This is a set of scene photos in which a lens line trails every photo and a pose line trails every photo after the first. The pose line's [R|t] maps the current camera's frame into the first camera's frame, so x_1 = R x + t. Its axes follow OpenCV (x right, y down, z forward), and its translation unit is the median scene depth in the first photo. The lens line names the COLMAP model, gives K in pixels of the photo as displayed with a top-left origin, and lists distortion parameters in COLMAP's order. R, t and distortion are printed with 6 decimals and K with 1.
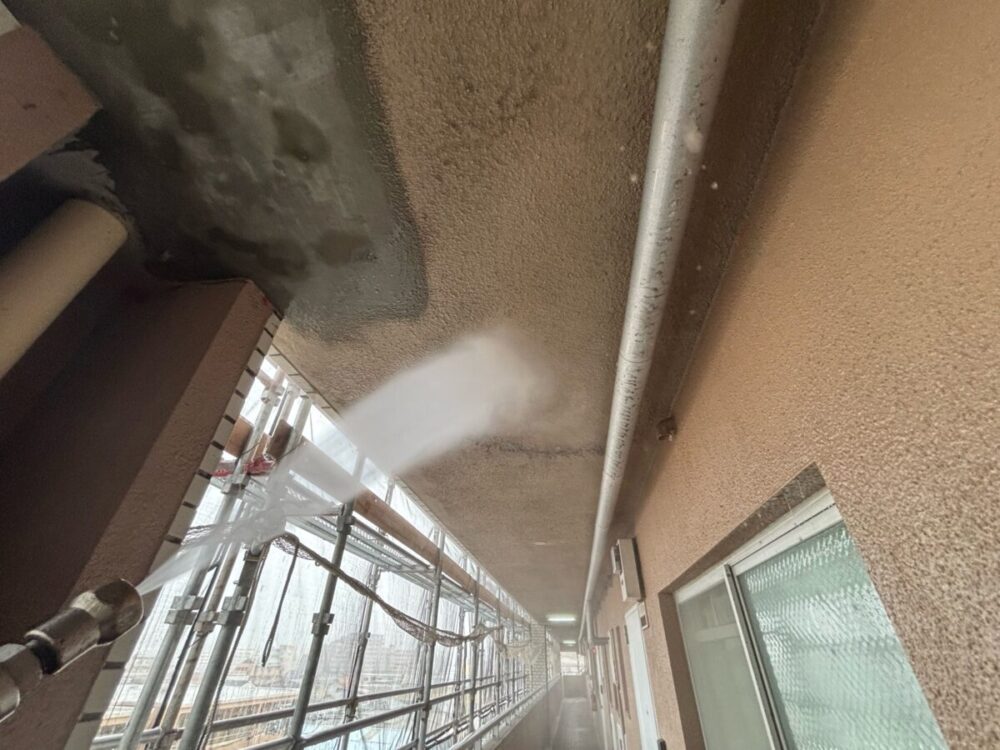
lens RADIAL K [[401.2, 0, 501.1], [0, 401.2, 373.7], [0, 0, 1]] dist [-0.003553, -0.000209]
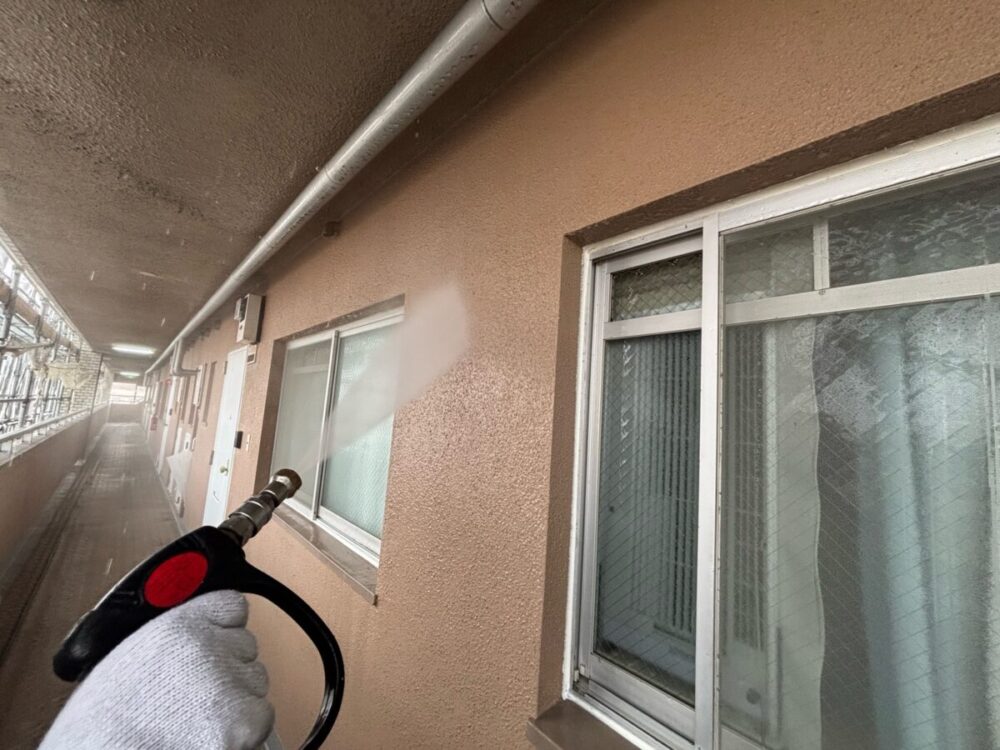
lens RADIAL K [[401.2, 0, 501.8], [0, 401.2, 372.3], [0, 0, 1]] dist [-0.003553, -0.000209]
pose [[0.617039, 0.109617, 0.779261, -0.099638], [-0.498622, 0.820558, 0.279396, -0.057541], [-0.608802, -0.560954, 0.560973, -0.145289]]
